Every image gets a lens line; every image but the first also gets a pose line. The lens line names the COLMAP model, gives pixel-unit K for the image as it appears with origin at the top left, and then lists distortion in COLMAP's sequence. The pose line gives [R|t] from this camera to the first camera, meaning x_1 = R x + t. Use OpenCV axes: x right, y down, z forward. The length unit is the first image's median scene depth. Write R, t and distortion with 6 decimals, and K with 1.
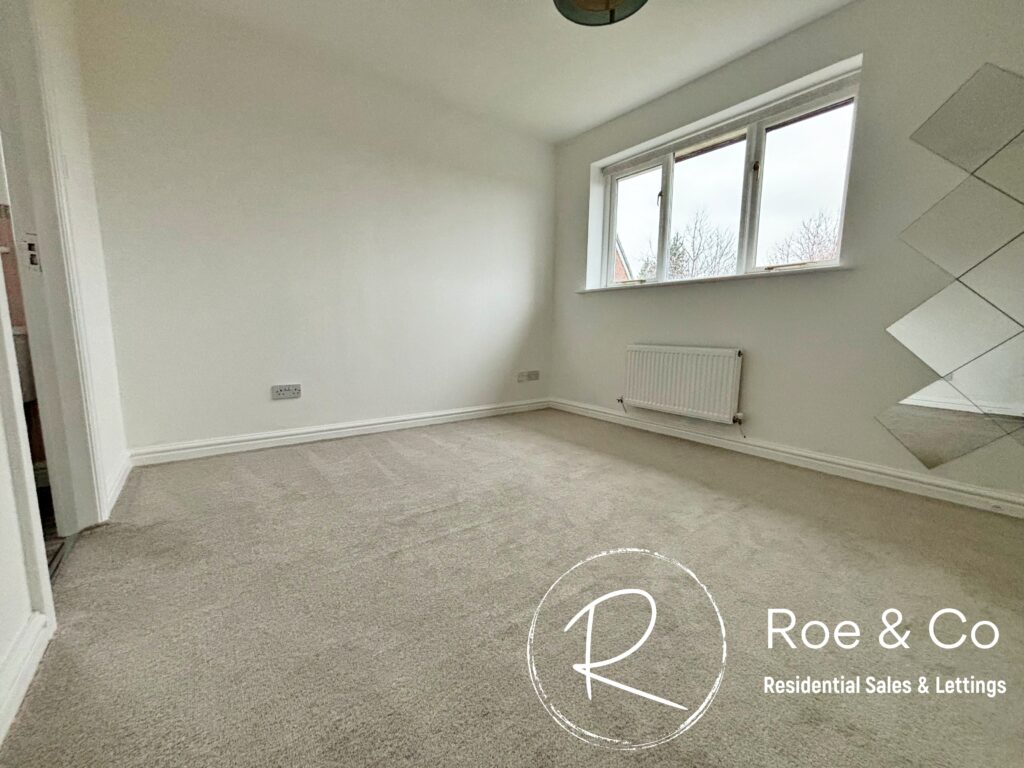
lens RADIAL K [[411.4, 0, 503.9], [0, 411.4, 380.0], [0, 0, 1]] dist [-0.005055, -0.000395]
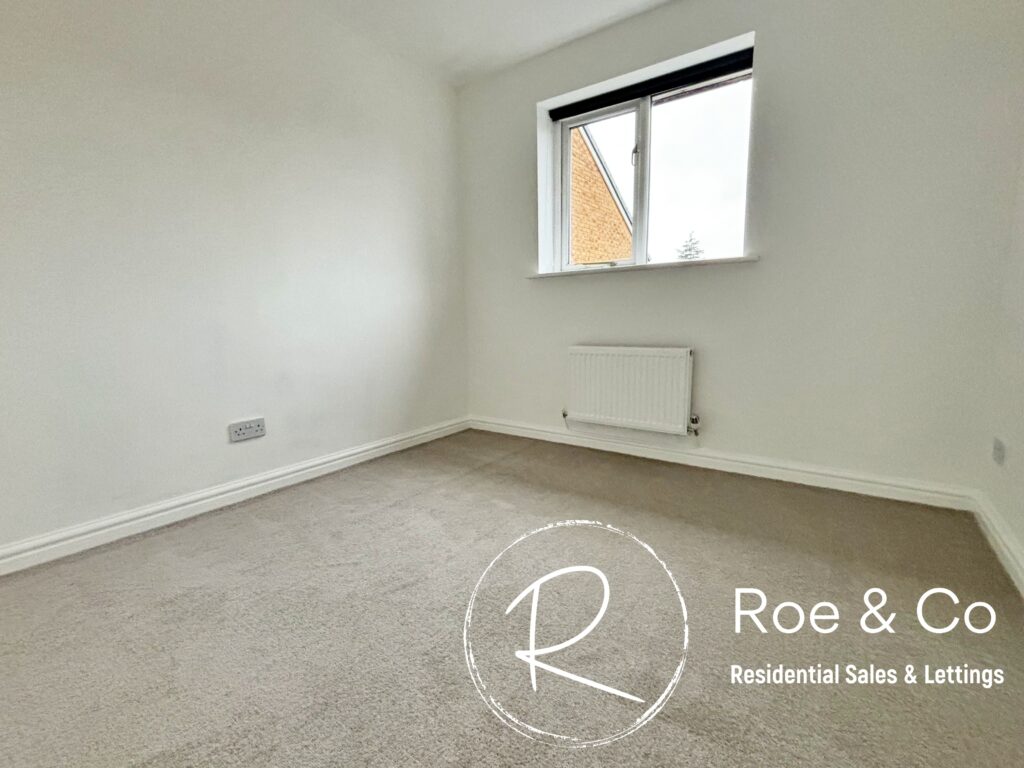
lens RADIAL K [[480.9, 0, 501.8], [0, 480.9, 391.3], [0, 0, 1]] dist [0.015044, 0.000171]
pose [[0.954990, -0.052565, 0.291945, -0.112449], [0.049179, 0.998611, 0.018929, -0.023043], [-0.292534, -0.003719, 0.956248, 0.157704]]
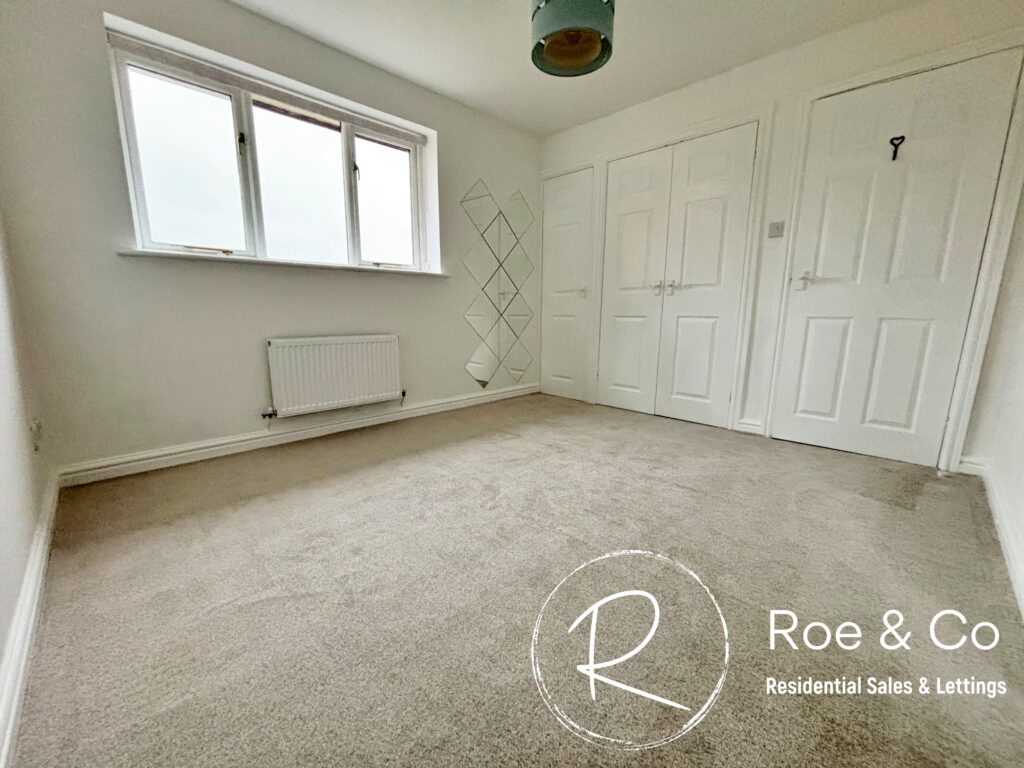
lens RADIAL K [[413.4, 0, 513.2], [0, 413.4, 385.0], [0, 0, 1]] dist [-0.000836, 0.000184]
pose [[-0.151449, -0.178181, 0.972273, -0.554744], [0.128851, 0.971668, 0.198141, -0.105482], [-0.980031, 0.155286, -0.124199, 0.722869]]
